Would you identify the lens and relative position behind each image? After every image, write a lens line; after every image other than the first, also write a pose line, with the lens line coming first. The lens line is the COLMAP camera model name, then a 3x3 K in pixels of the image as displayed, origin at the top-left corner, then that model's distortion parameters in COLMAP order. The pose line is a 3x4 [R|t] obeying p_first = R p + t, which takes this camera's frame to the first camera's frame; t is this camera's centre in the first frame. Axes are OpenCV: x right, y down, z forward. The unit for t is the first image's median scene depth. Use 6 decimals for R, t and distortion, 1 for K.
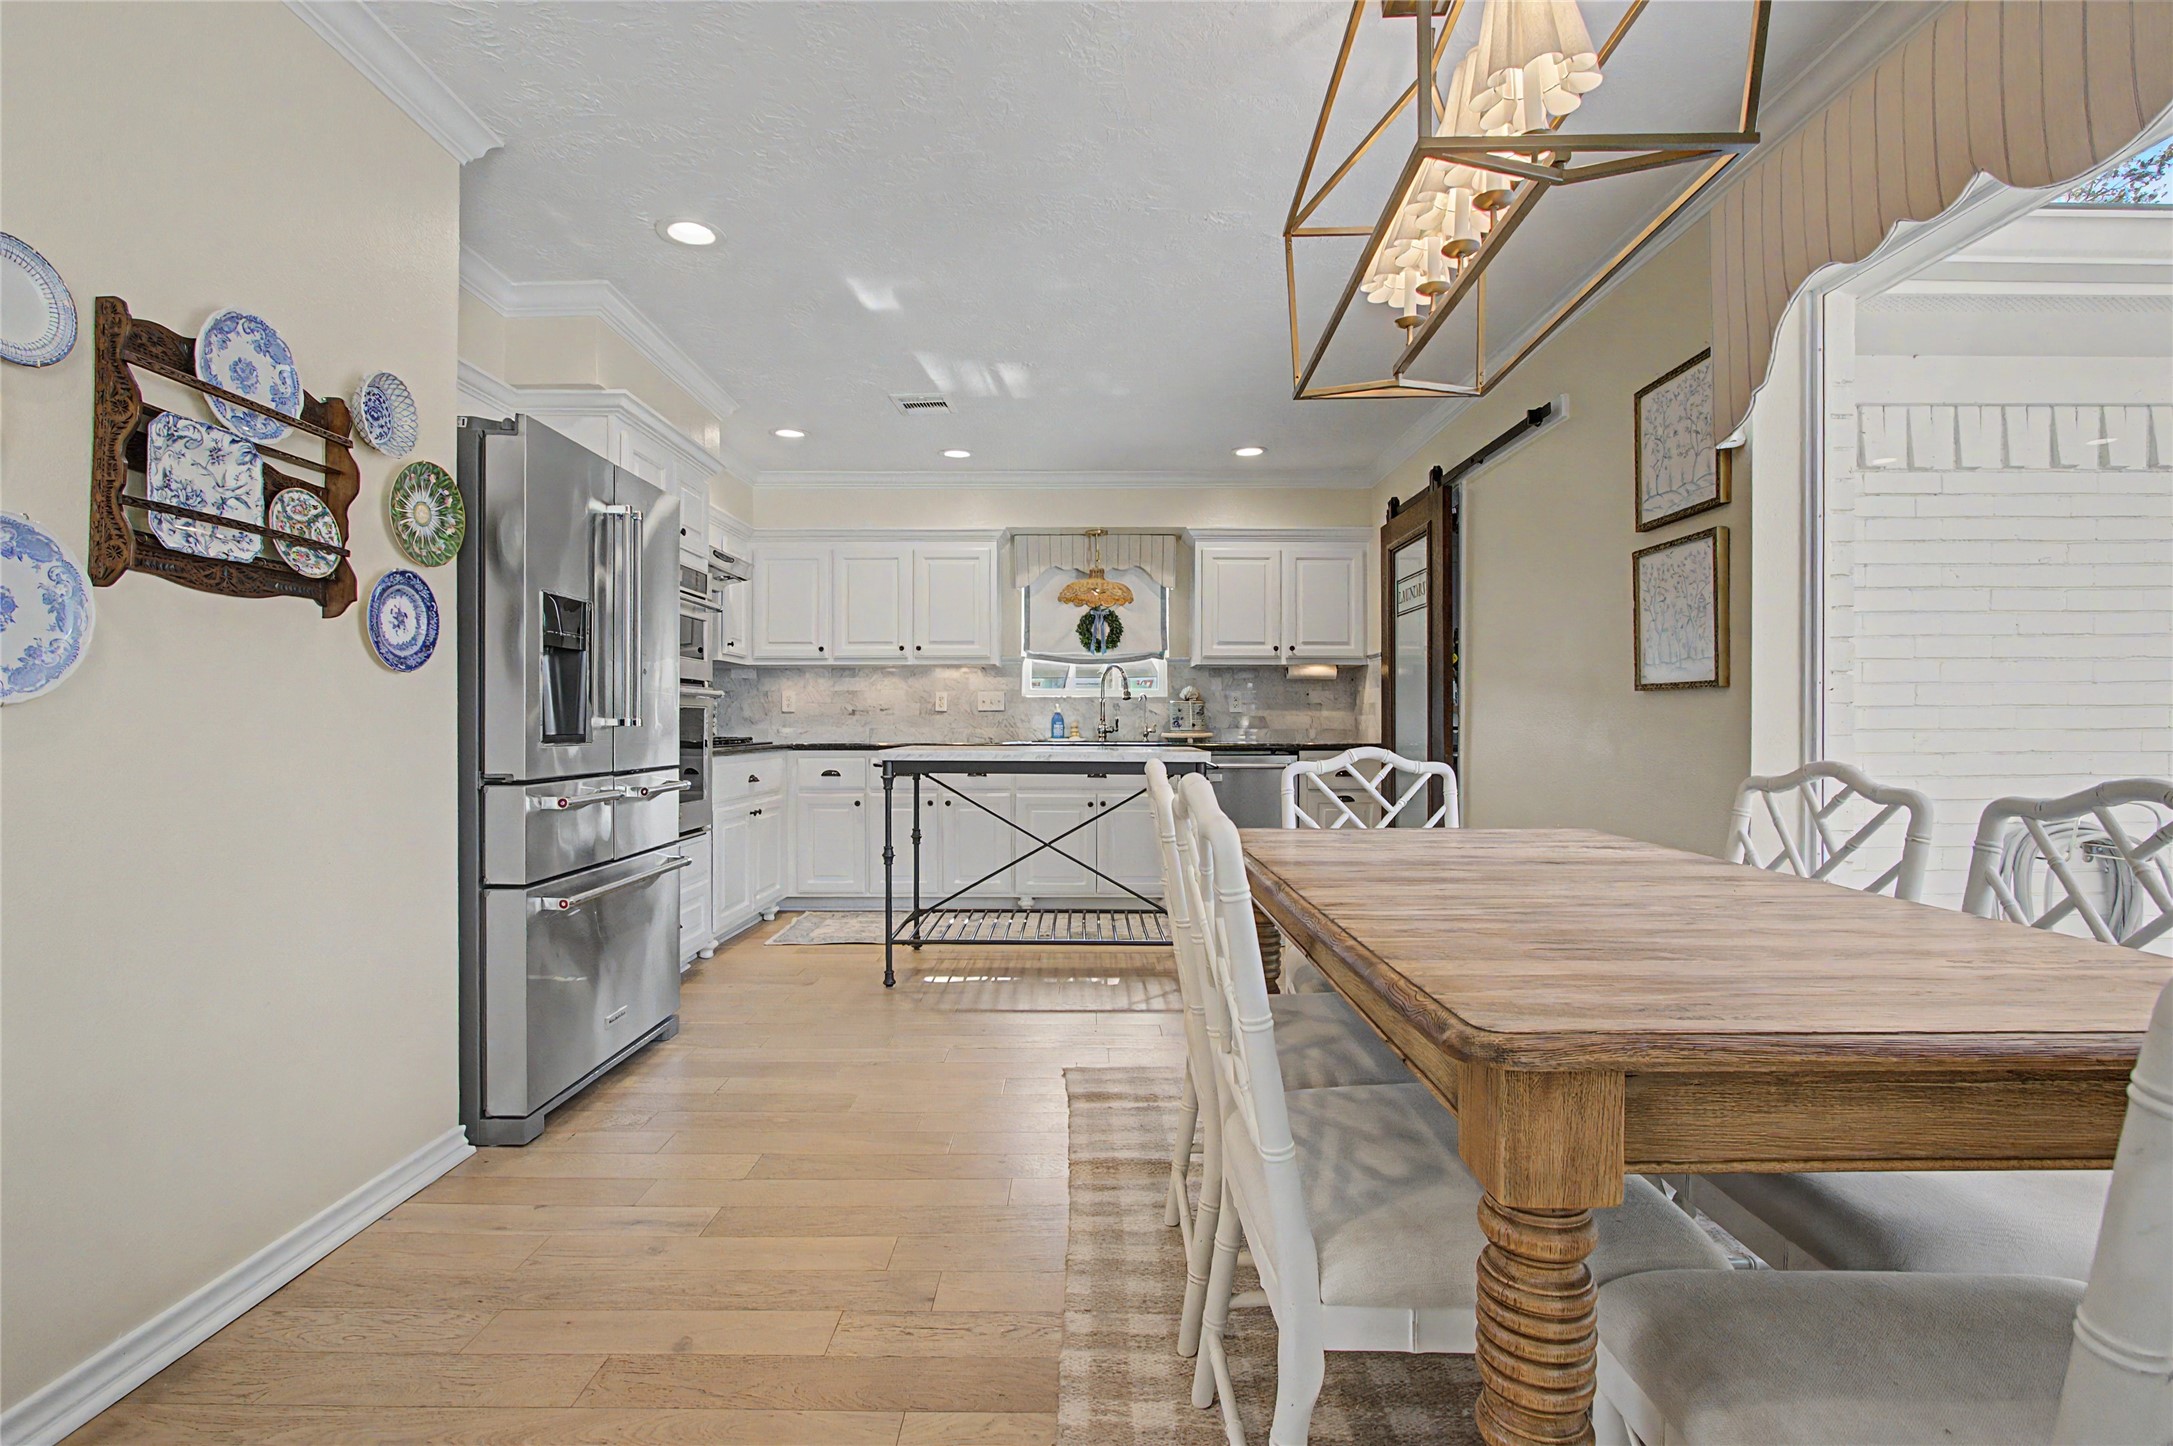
lens RADIAL K [[998.2, 0, 1092.0], [0, 998.2, 720.4], [0, 0, 1]] dist [-0.001876, -0.000151]
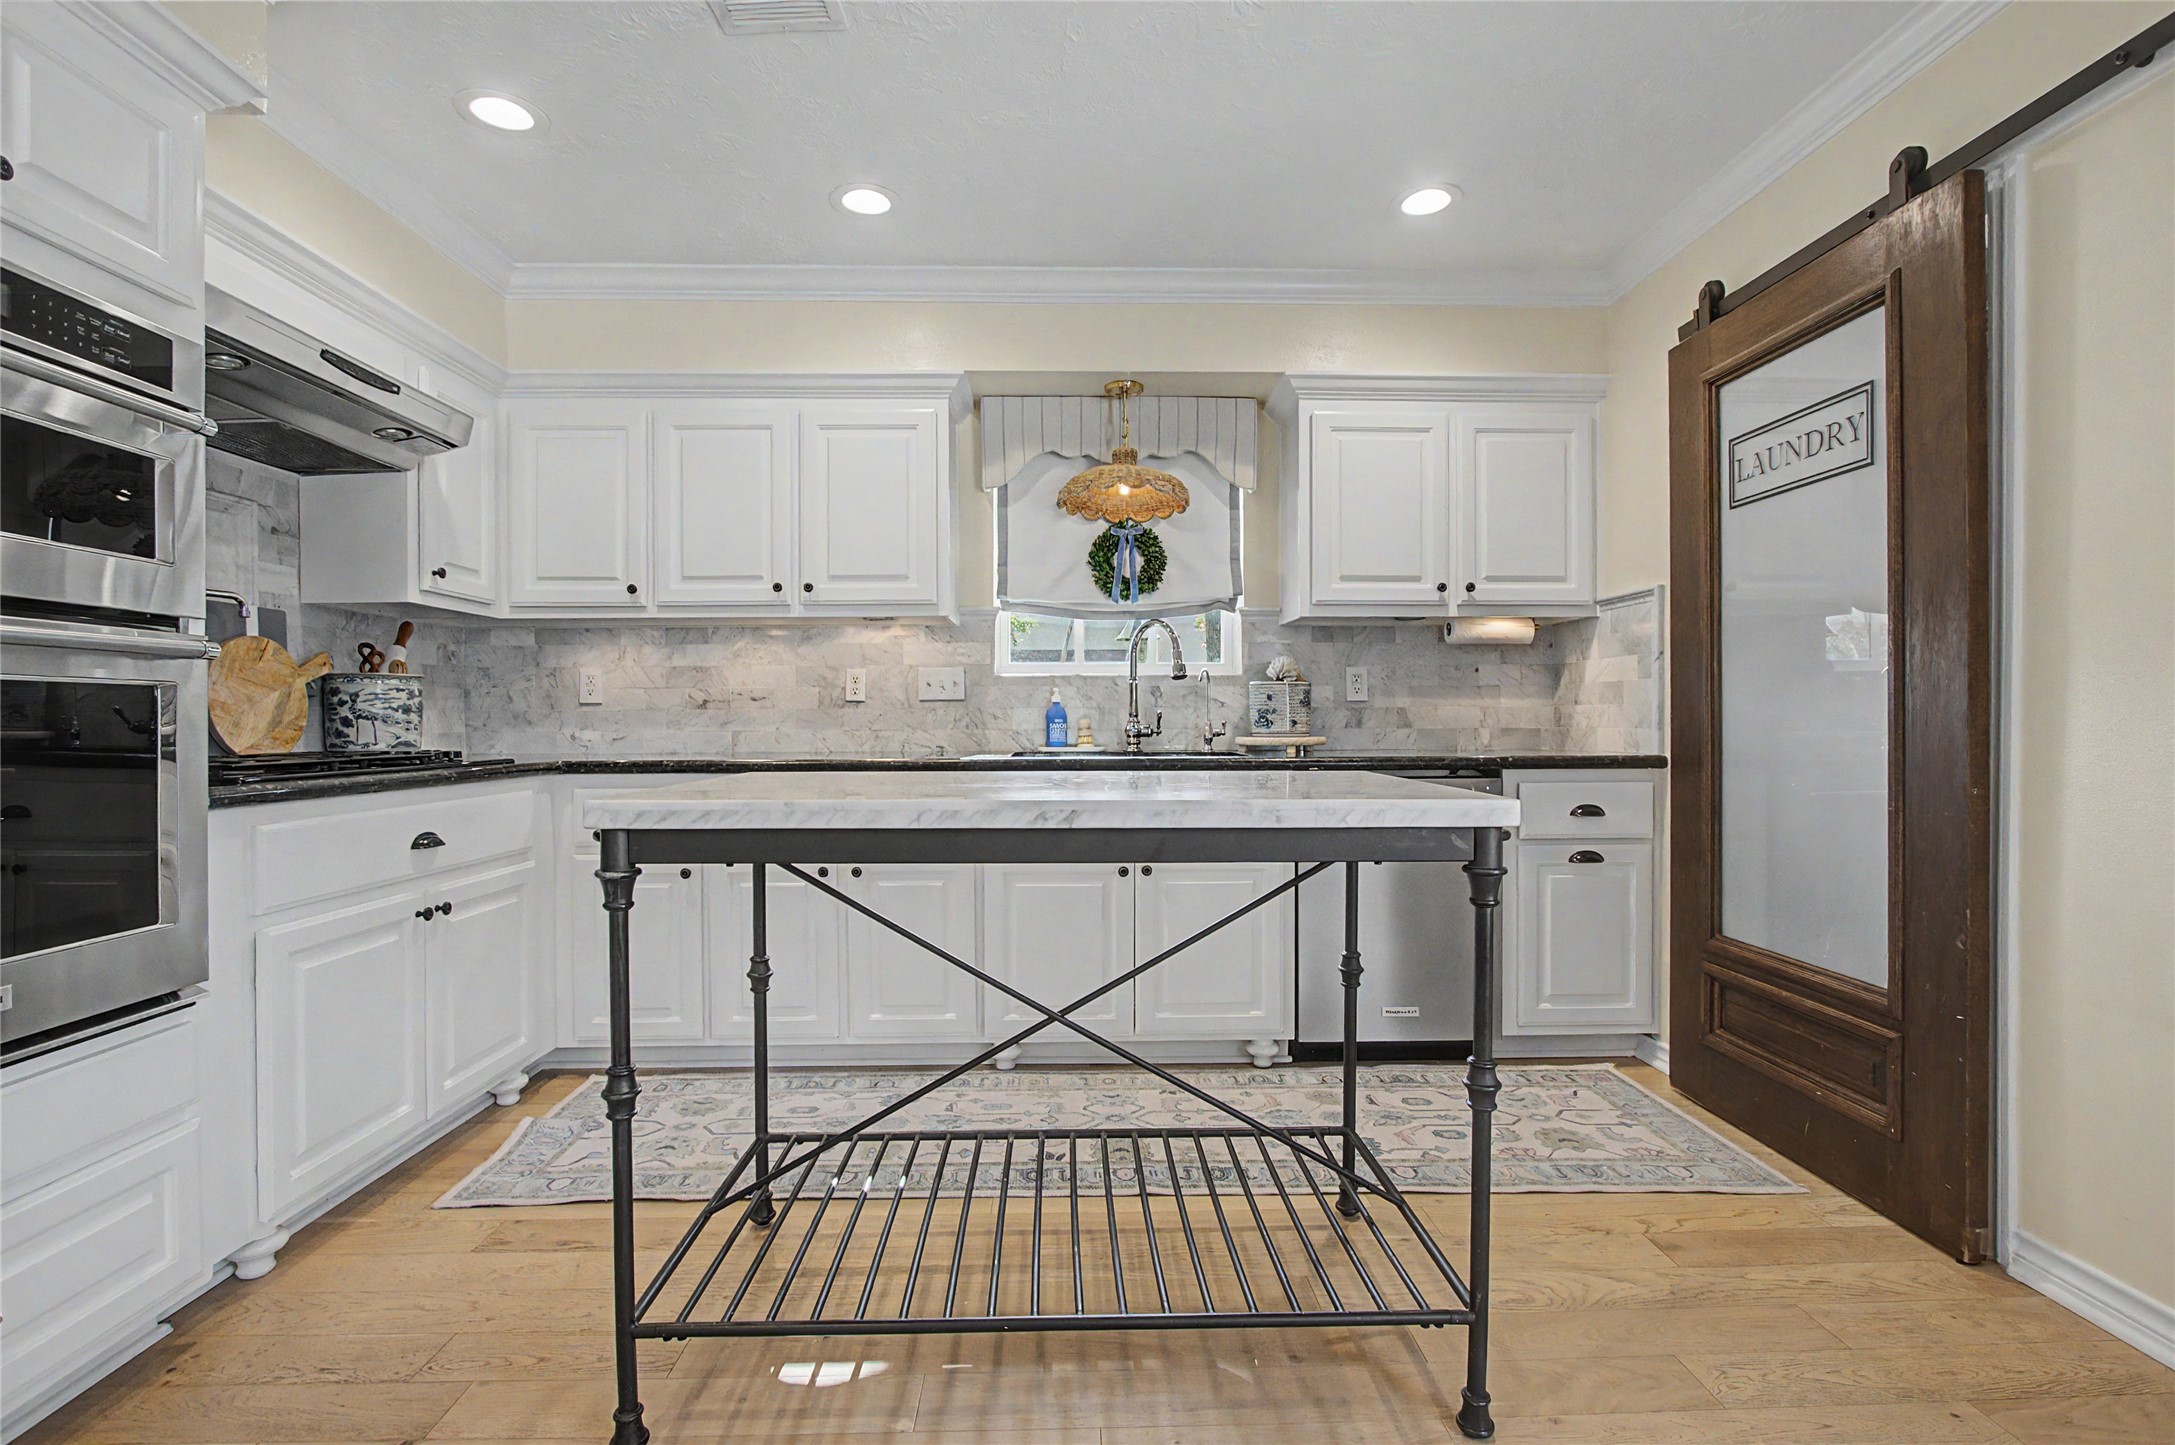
lens RADIAL K [[999.1, 0, 1079.5], [0, 999.1, 727.2], [0, 0, 1]] dist [-0.001876, -0.000151]
pose [[0.999894, -0.004184, 0.013964, -0.028895], [0.004054, 0.999948, 0.009364, 0.001082], [-0.014002, -0.009306, 0.999859, 0.418293]]
